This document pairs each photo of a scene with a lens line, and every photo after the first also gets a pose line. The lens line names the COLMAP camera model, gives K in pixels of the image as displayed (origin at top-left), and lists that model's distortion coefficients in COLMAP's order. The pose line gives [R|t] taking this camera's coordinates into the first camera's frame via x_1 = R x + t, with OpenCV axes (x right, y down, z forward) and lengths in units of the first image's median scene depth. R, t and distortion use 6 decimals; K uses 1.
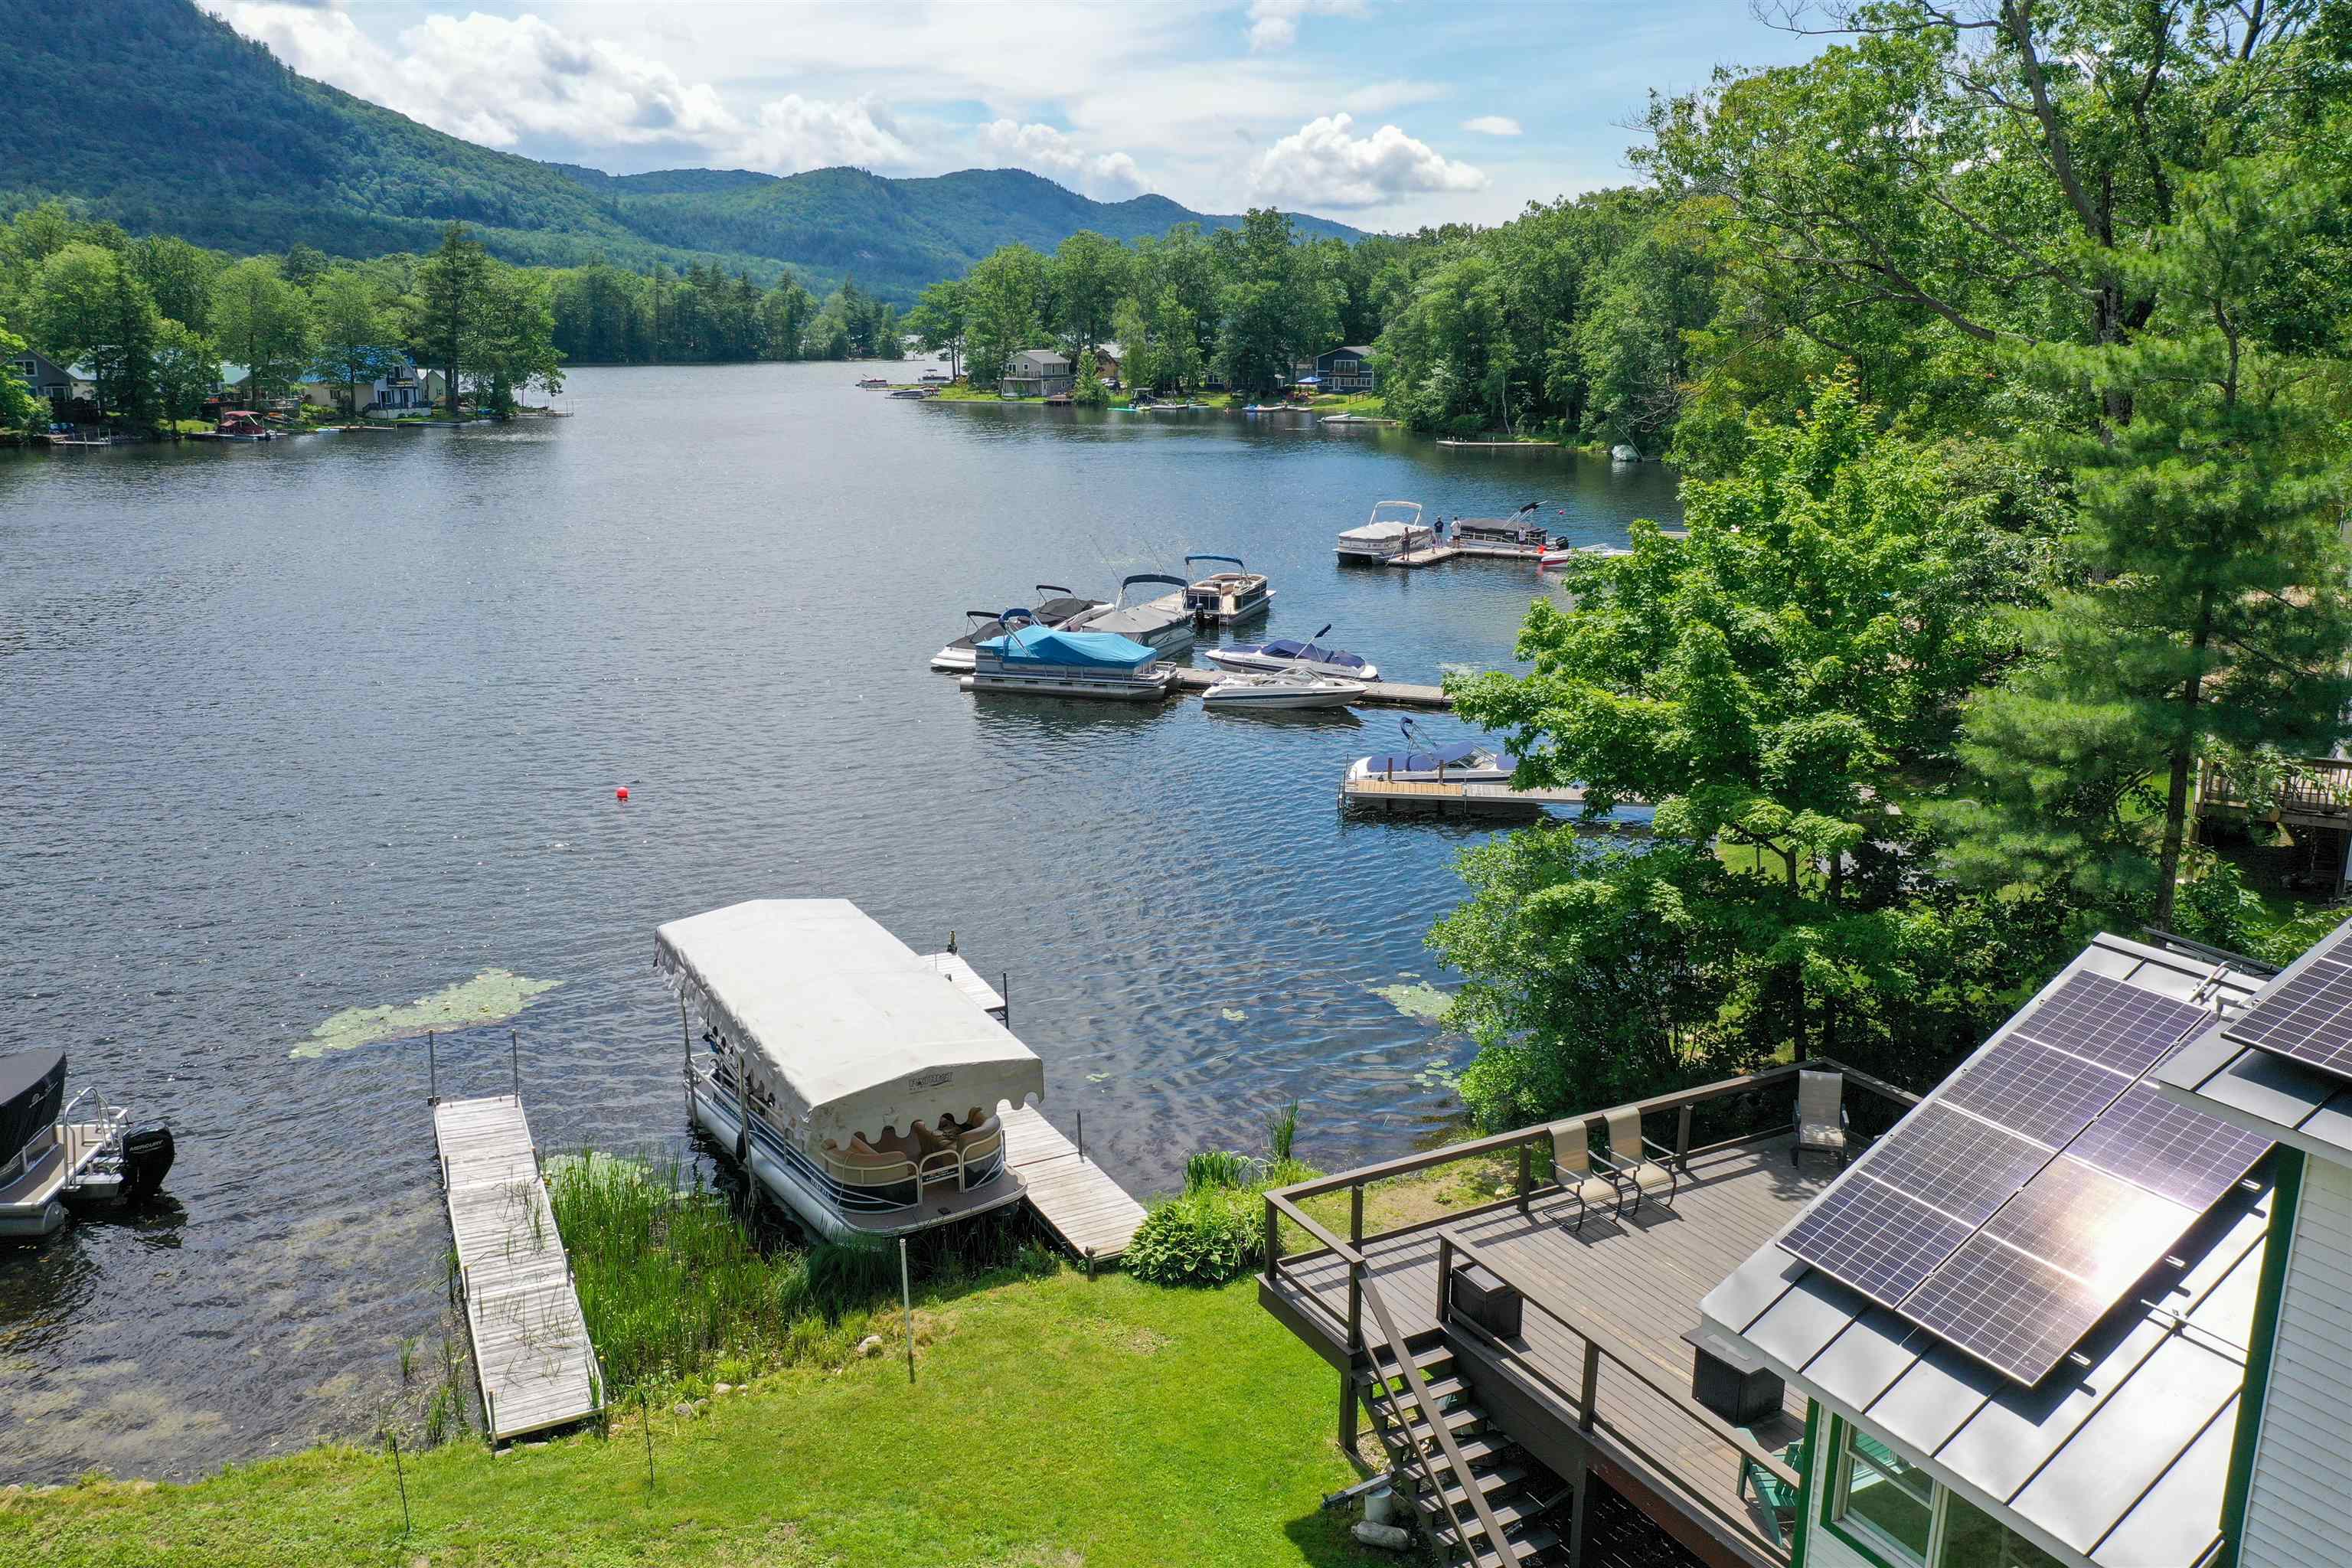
lens RADIAL K [[1866.8, 0, 1187.5], [0, 1866.8, 781.6], [0, 0, 1]] dist [0.008645, -0.009595]
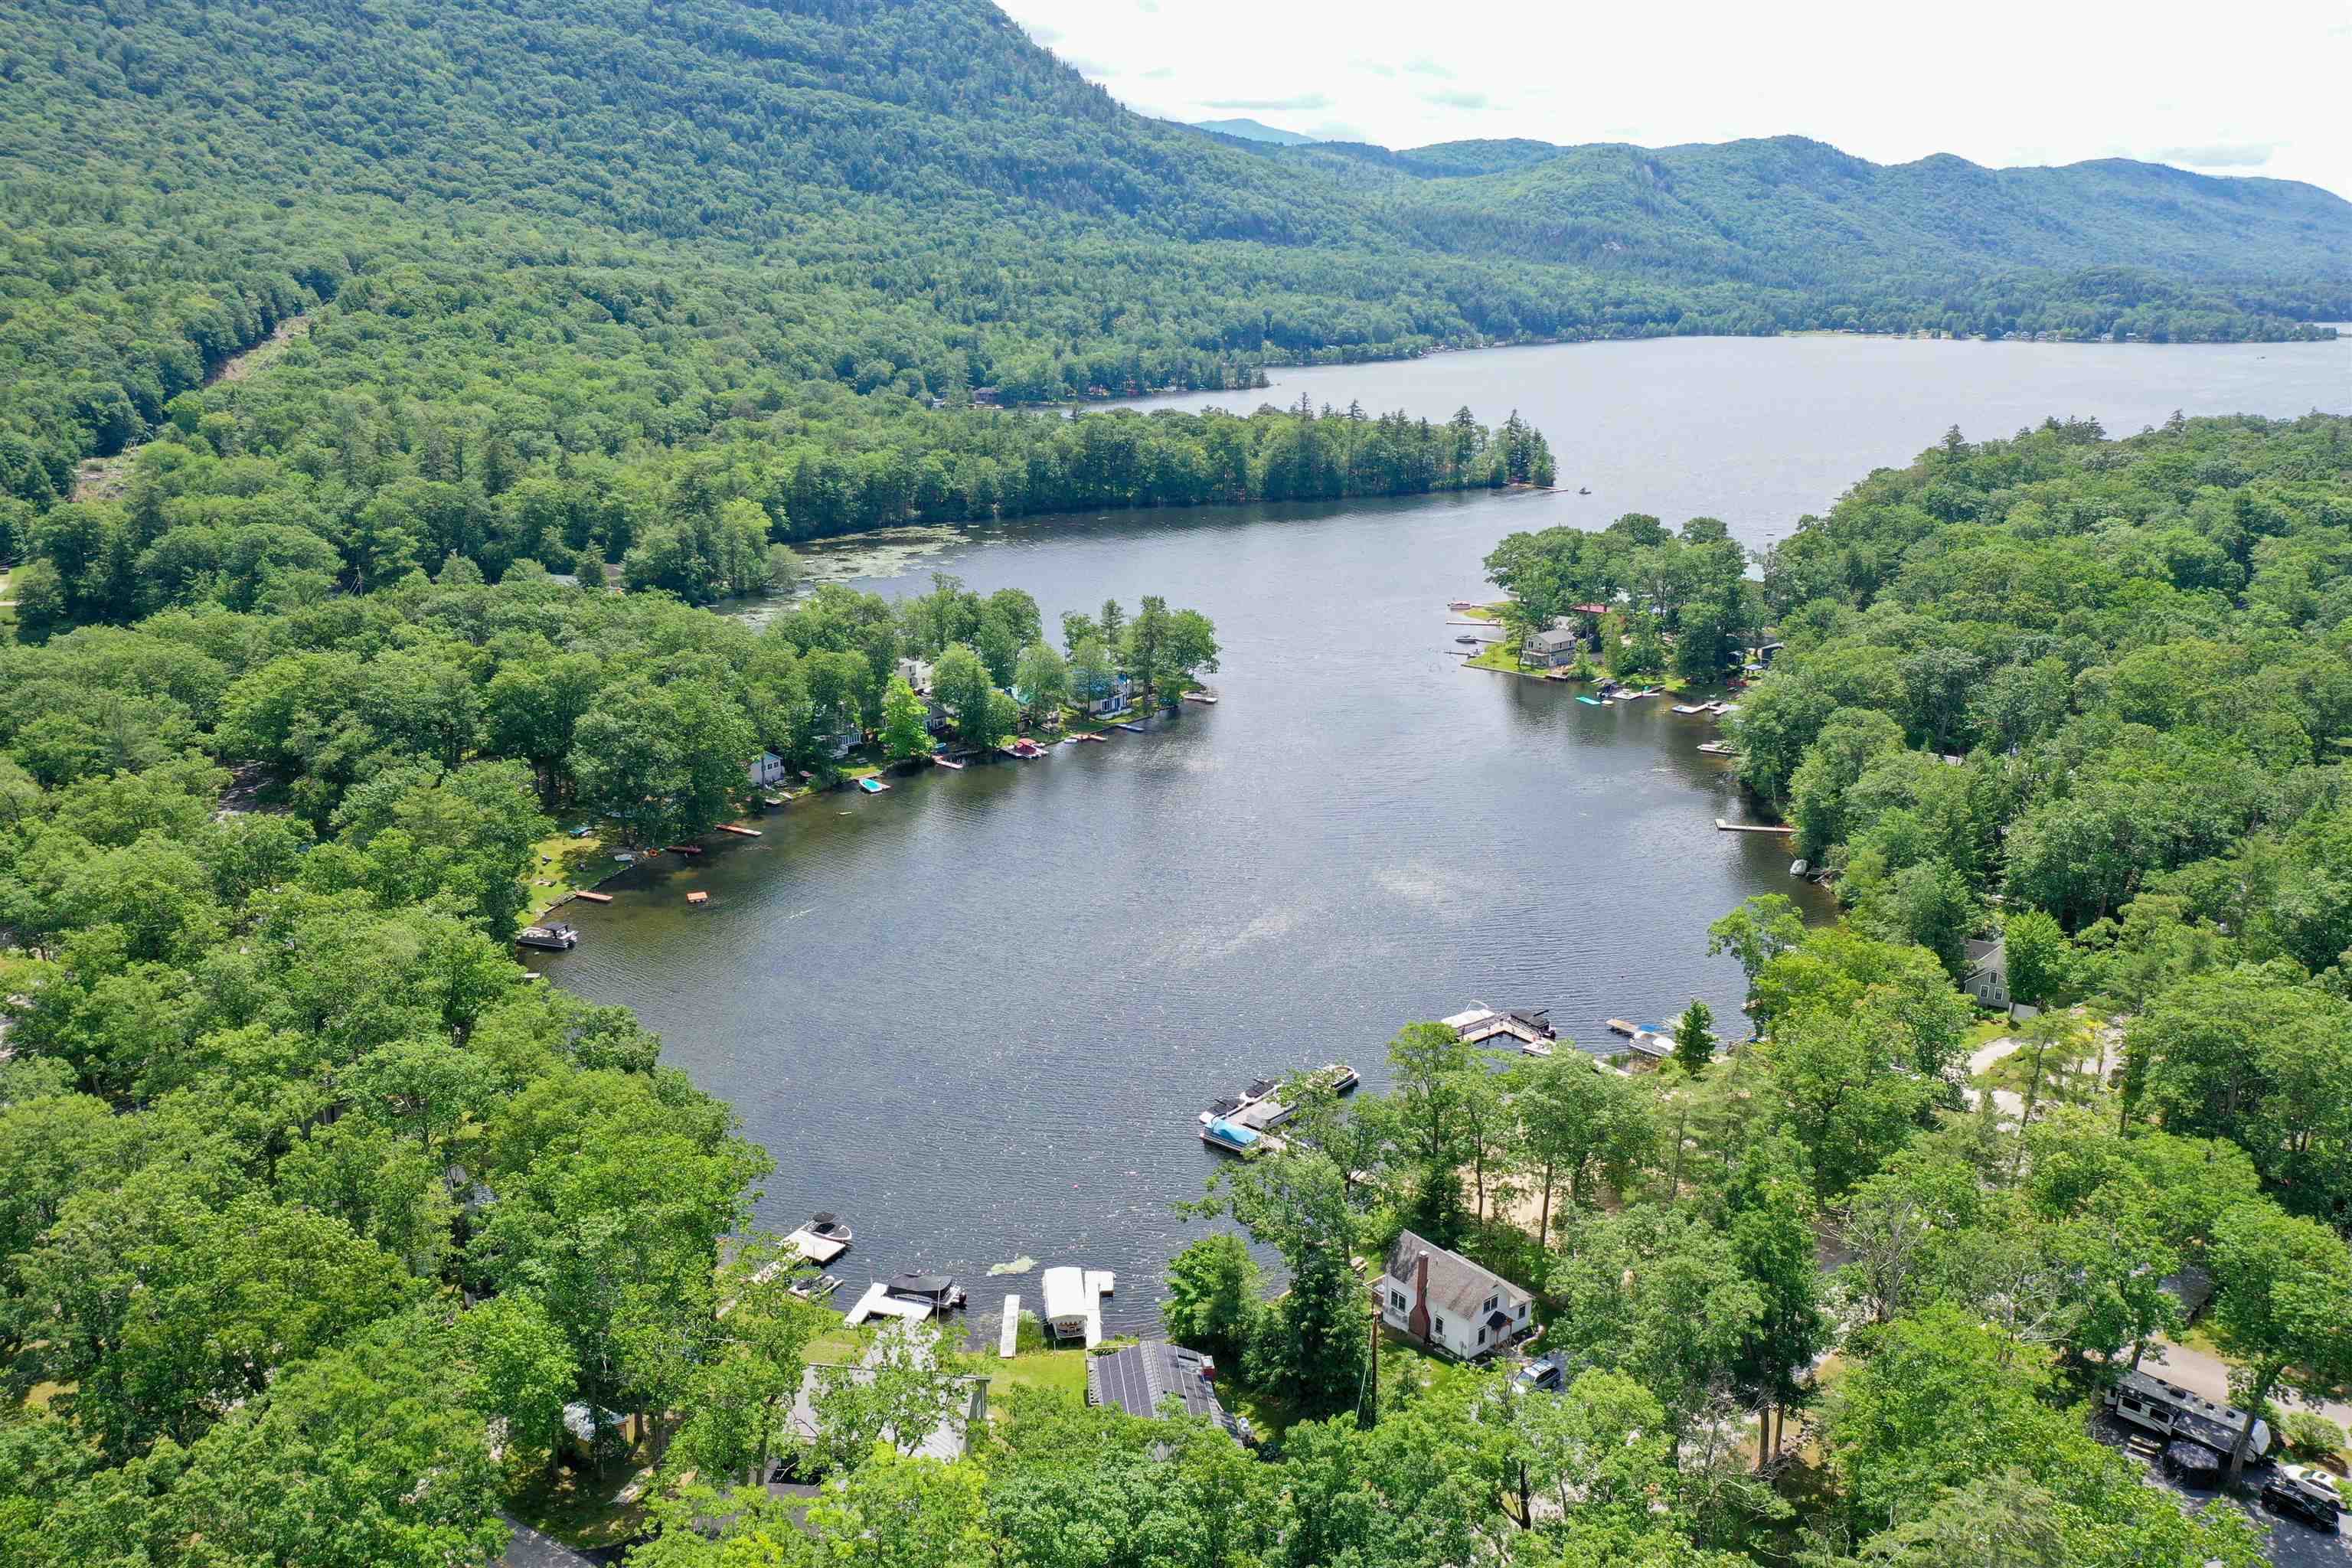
lens RADIAL K [[1866.8, 0, 1174.8], [0, 1866.8, 781.5], [0, 0, 1]] dist [0.008645, -0.009595]
pose [[0.919645, 0.101523, -0.379404, 1.196283], [-0.088252, 0.994726, 0.052259, -0.996155], [0.382708, -0.014576, 0.923754, -2.337121]]
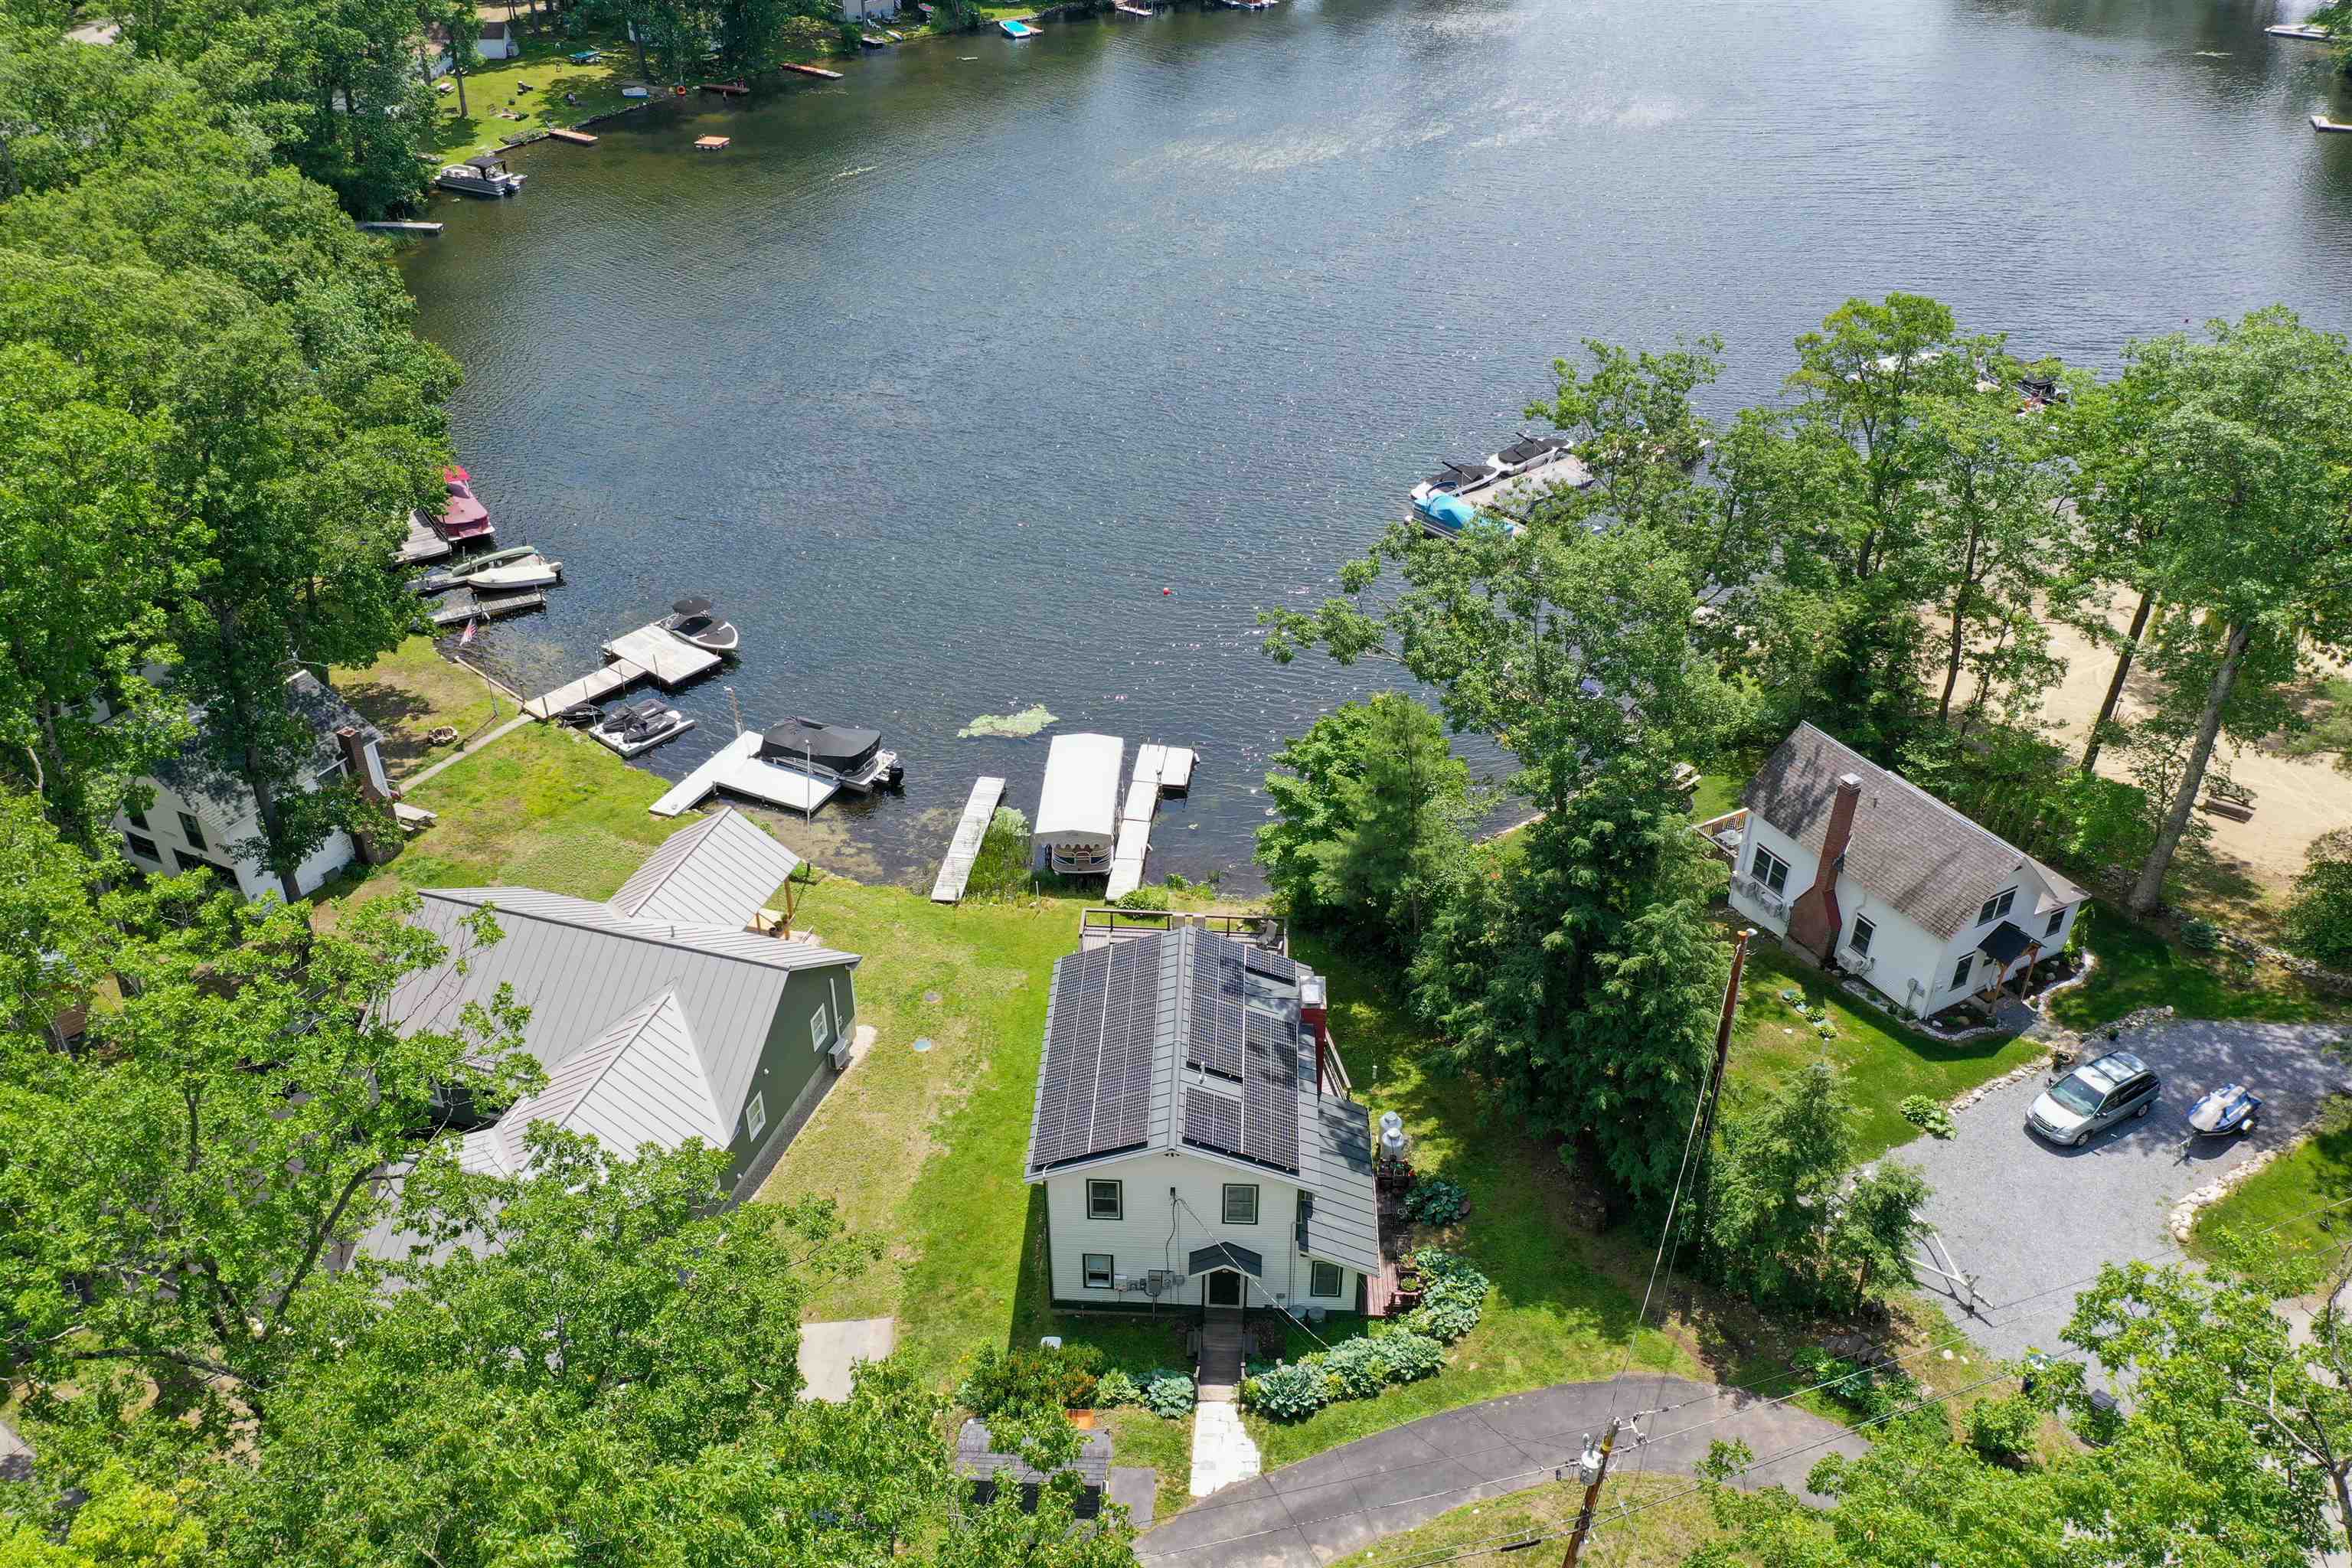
lens RADIAL K [[1866.8, 0, 1178.7], [0, 1866.8, 801.9], [0, 0, 1]] dist [0.008645, -0.009595]
pose [[0.844408, 0.291549, -0.449417, 0.695403], [-0.124381, 0.922707, 0.364886, -0.522771], [0.521062, -0.252214, 0.815403, -0.732494]]
